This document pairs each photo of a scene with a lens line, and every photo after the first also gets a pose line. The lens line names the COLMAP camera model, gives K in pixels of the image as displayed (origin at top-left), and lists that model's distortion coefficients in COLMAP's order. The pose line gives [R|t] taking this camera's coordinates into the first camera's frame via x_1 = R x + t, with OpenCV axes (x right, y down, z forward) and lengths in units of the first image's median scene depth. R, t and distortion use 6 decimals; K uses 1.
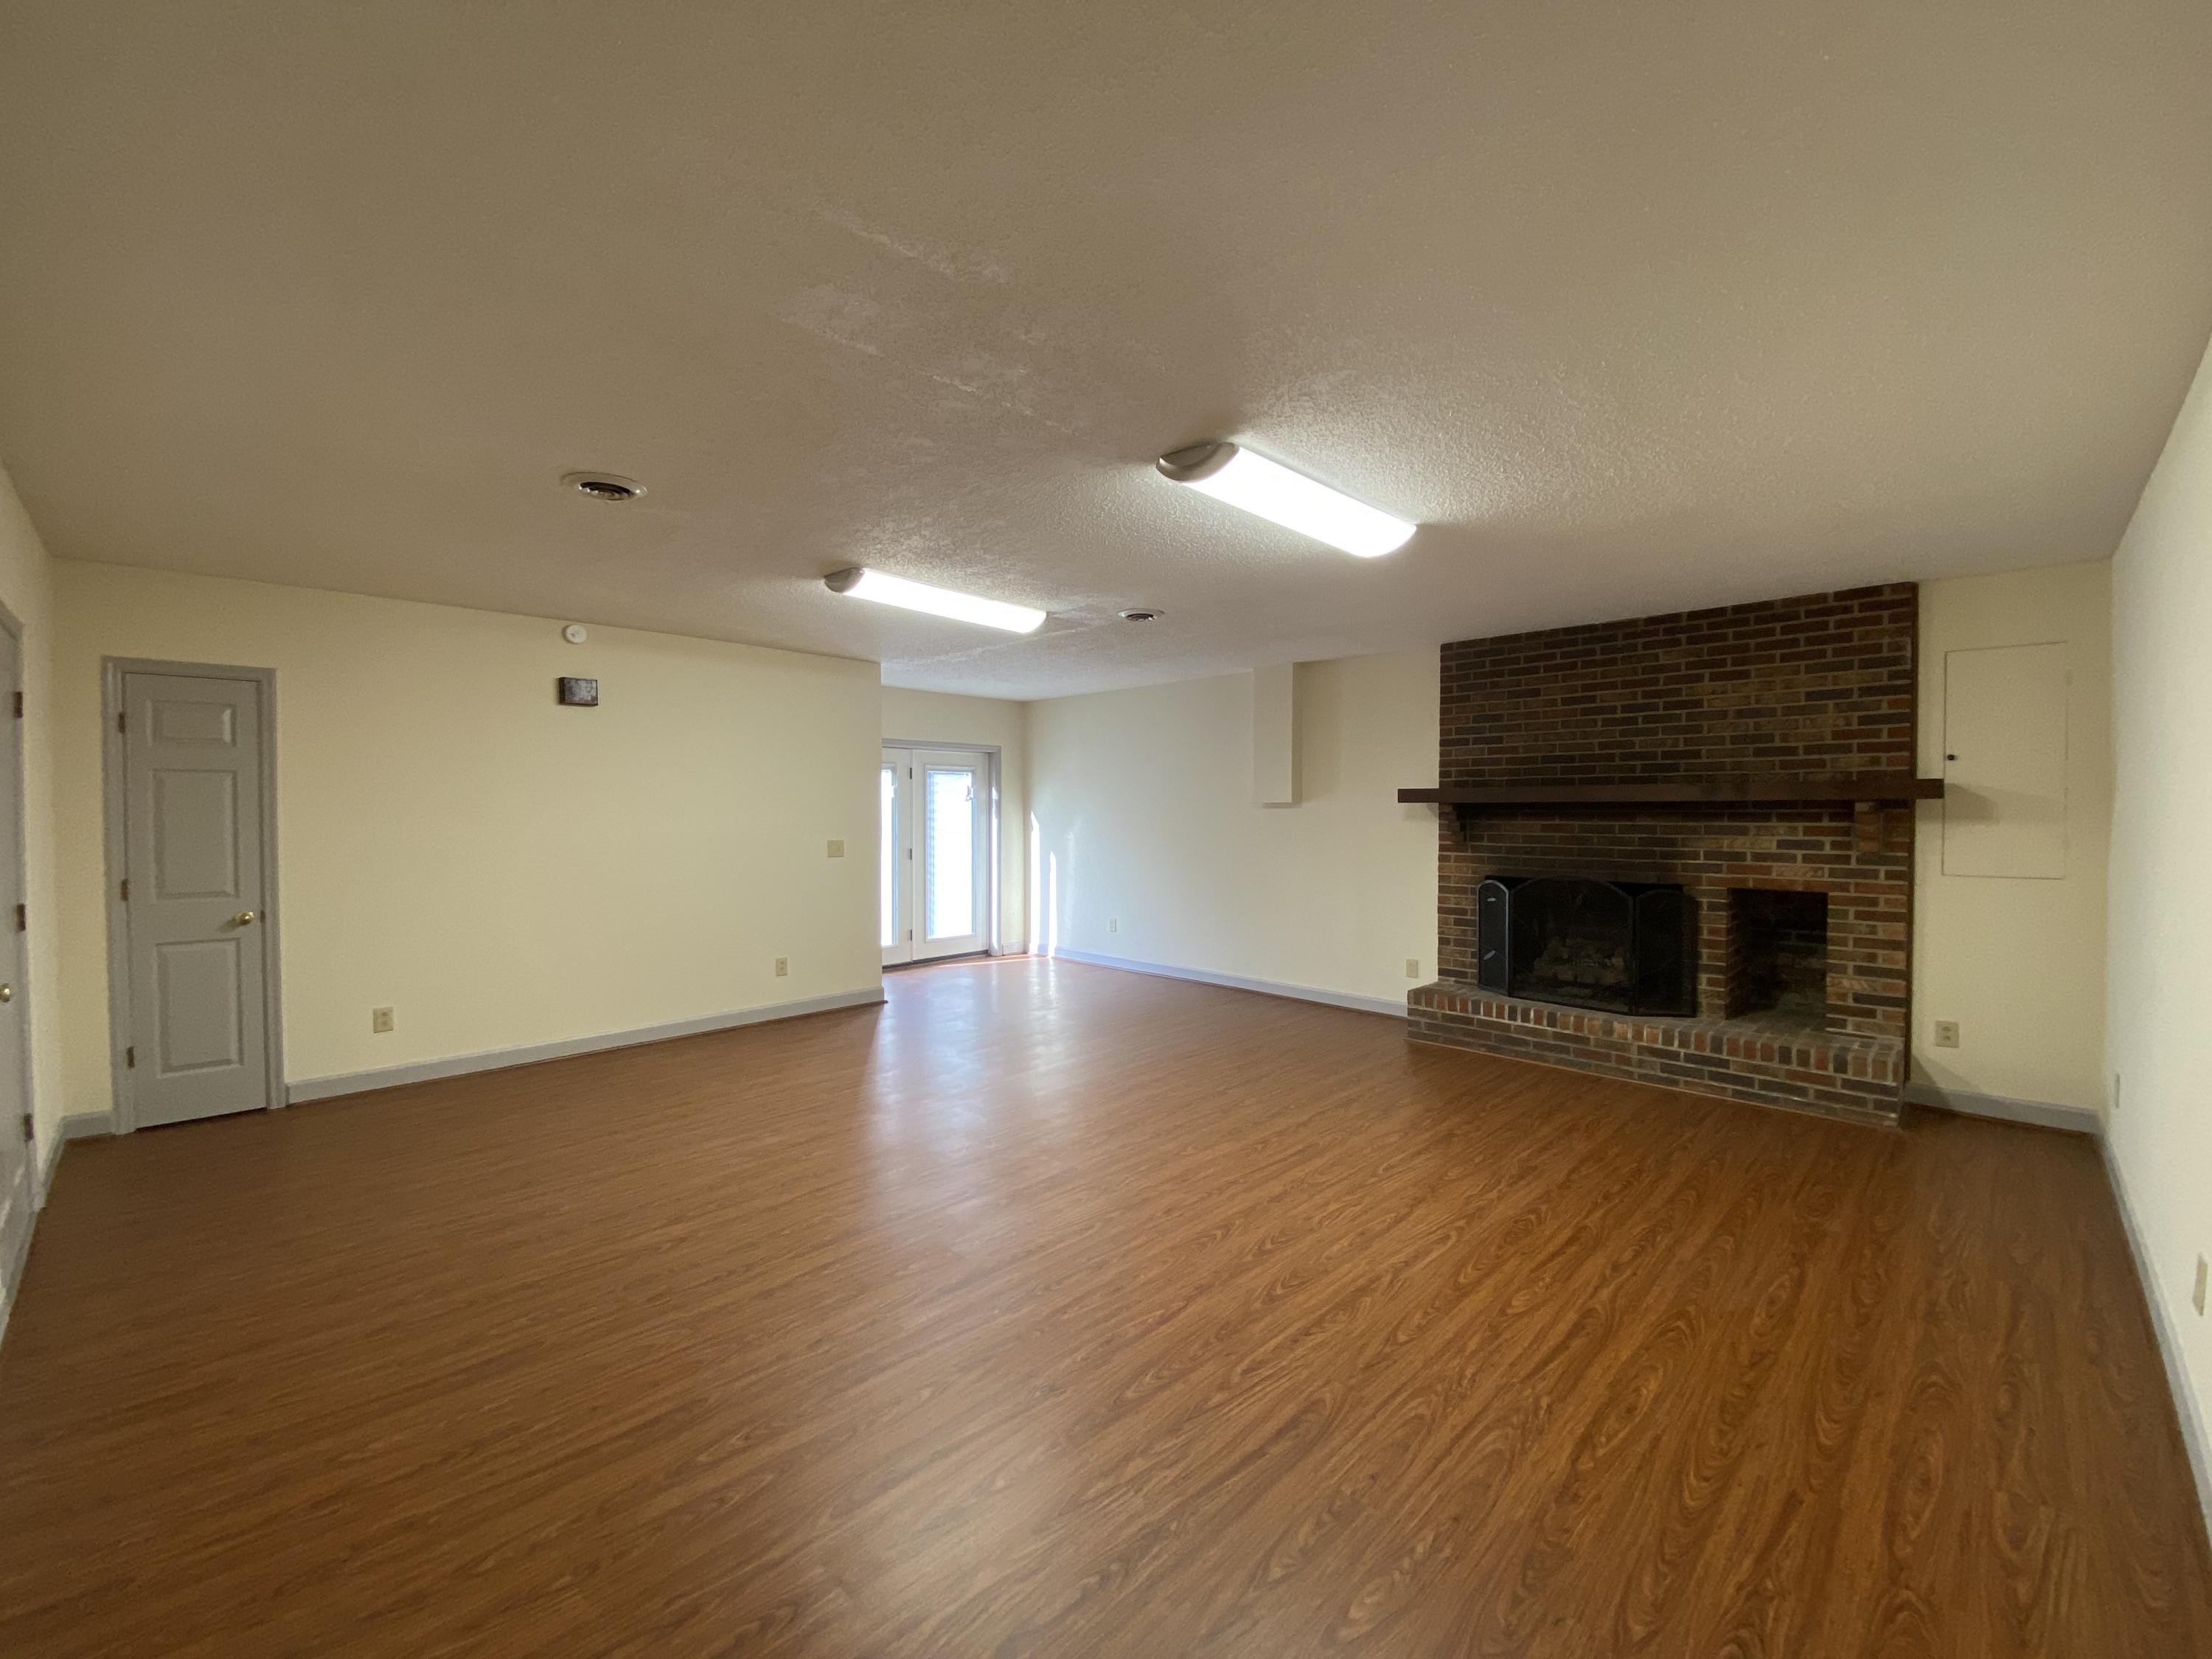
lens RADIAL K [[902.3, 0, 1101.5], [0, 902.3, 822.1], [0, 0, 1]] dist [0.029234, -0.025849]
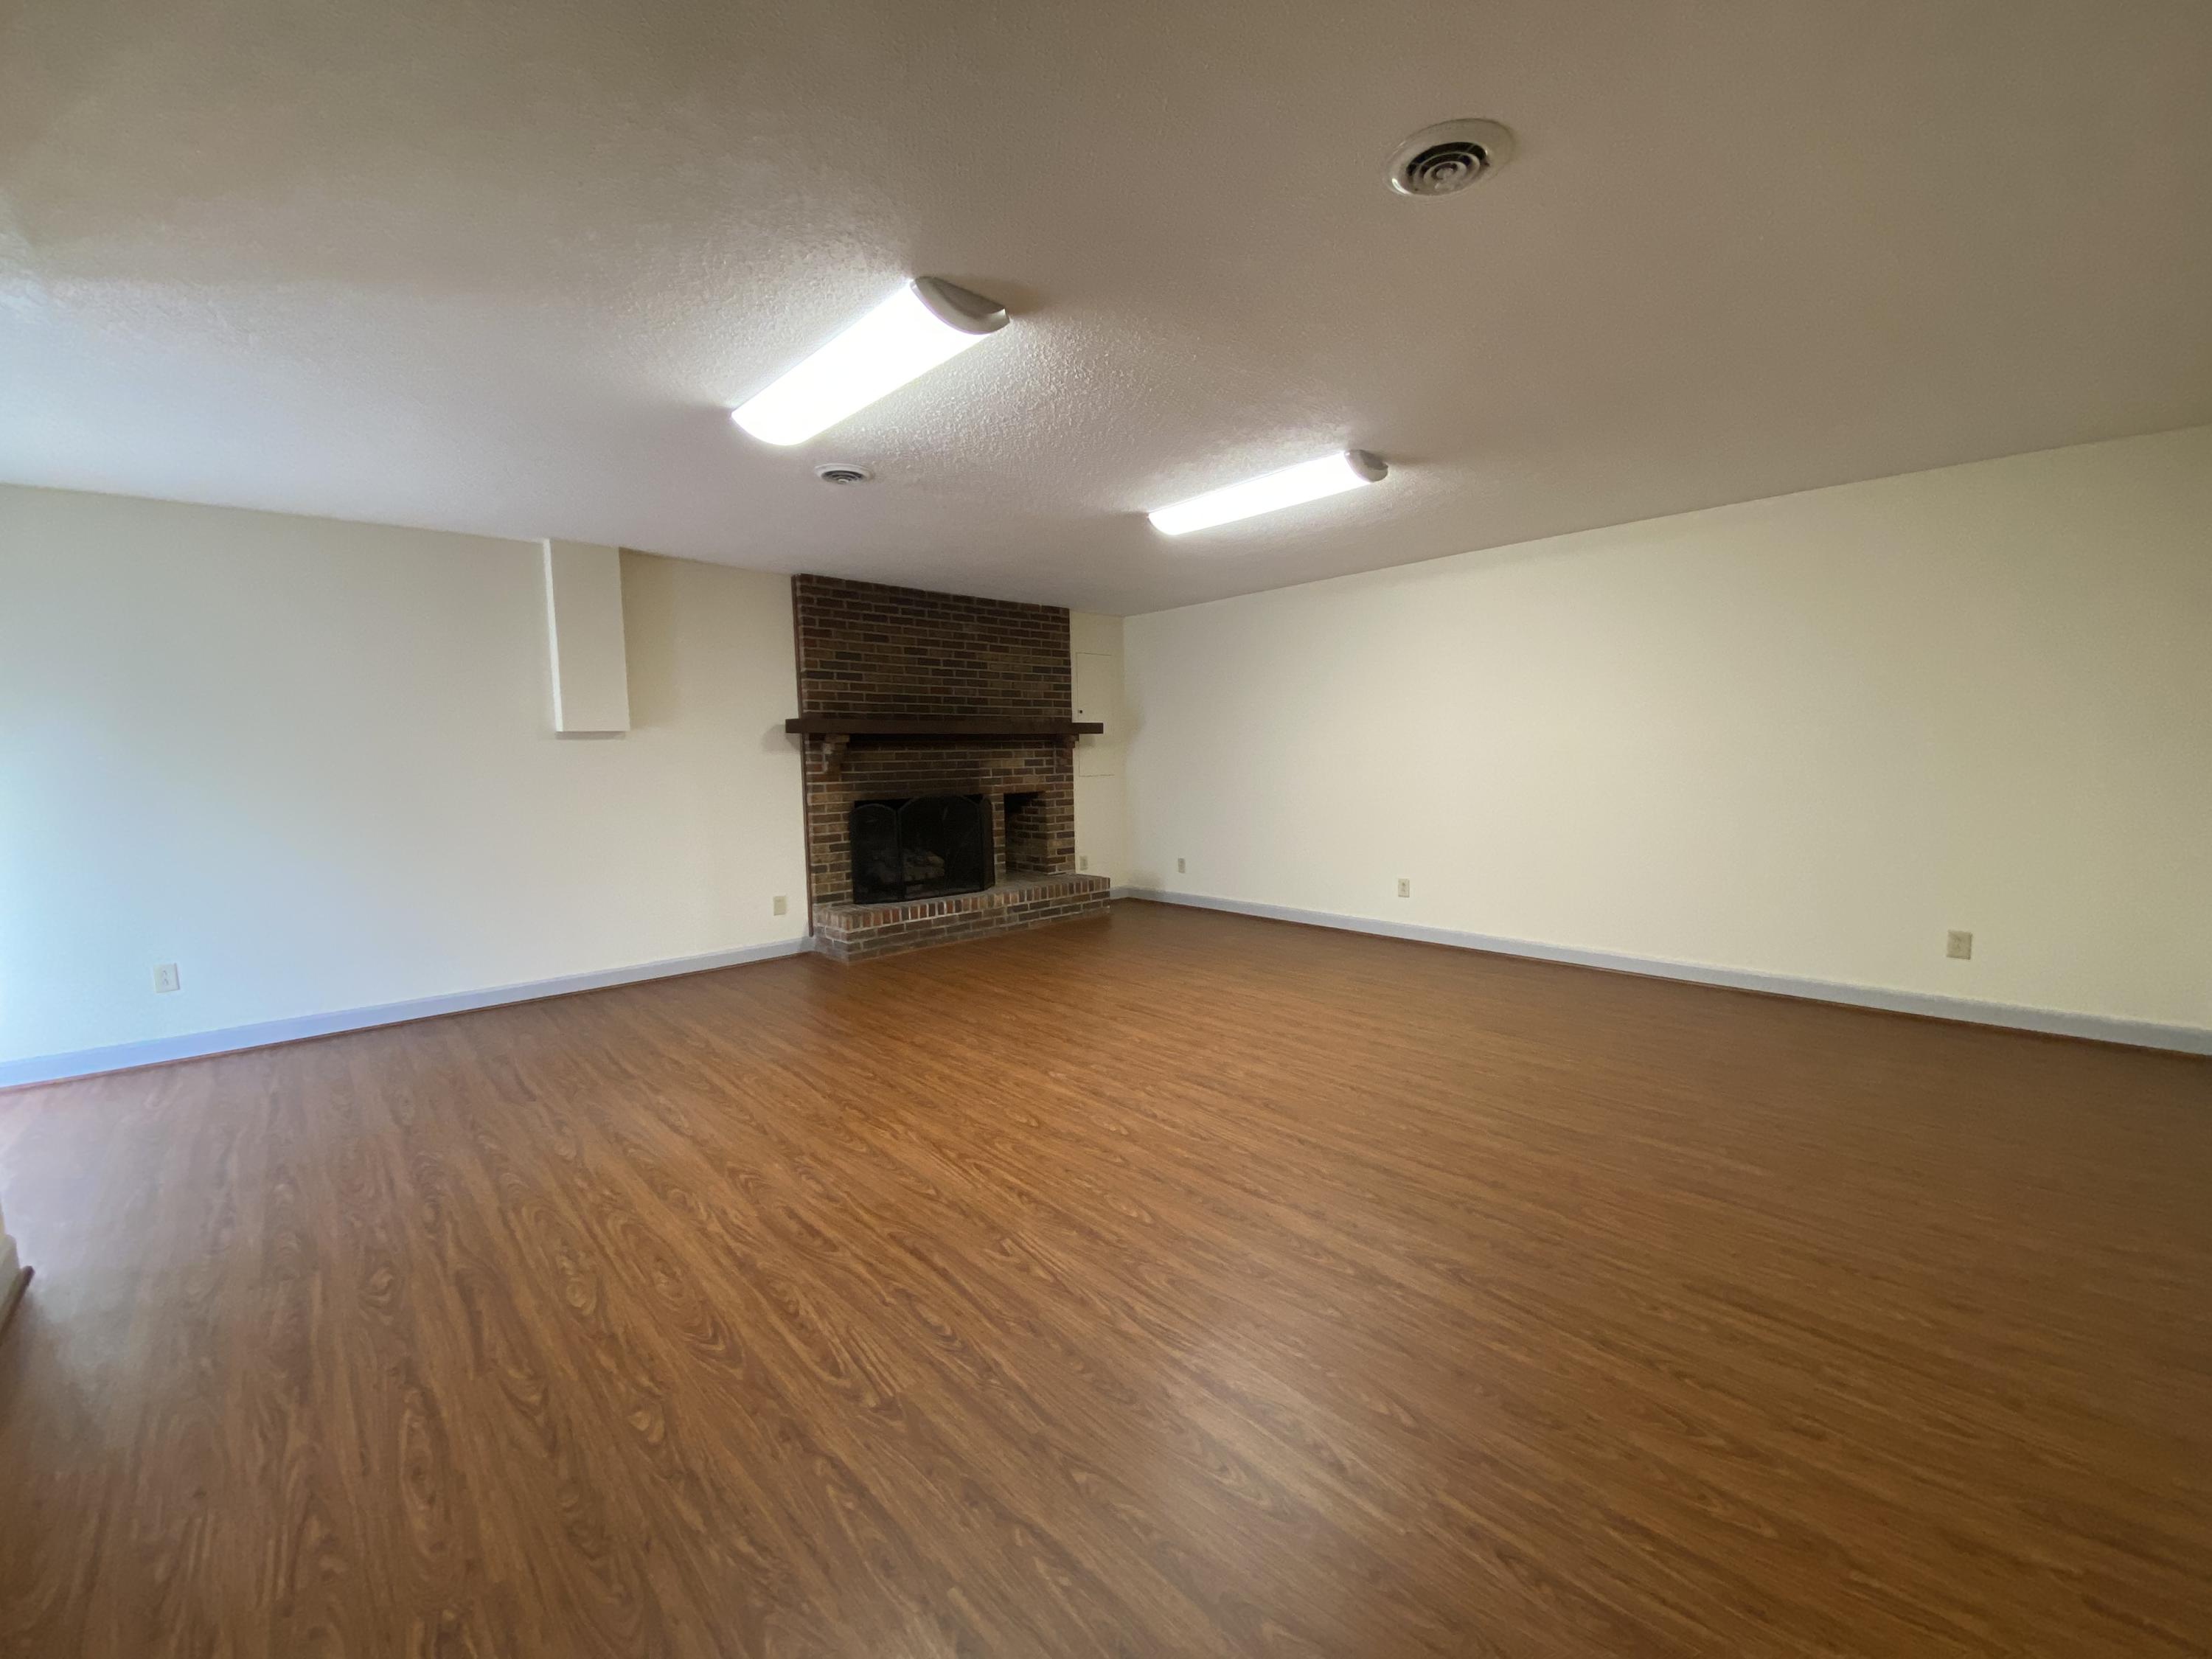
lens RADIAL K [[902.3, 0, 1101.5], [0, 902.3, 822.1], [0, 0, 1]] dist [0.029234, -0.025849]
pose [[0.028923, -0.071241, 0.997040, -0.767493], [0.033355, 0.996970, 0.070269, 0.020420], [-0.999025, 0.031224, 0.031212, 0.787455]]
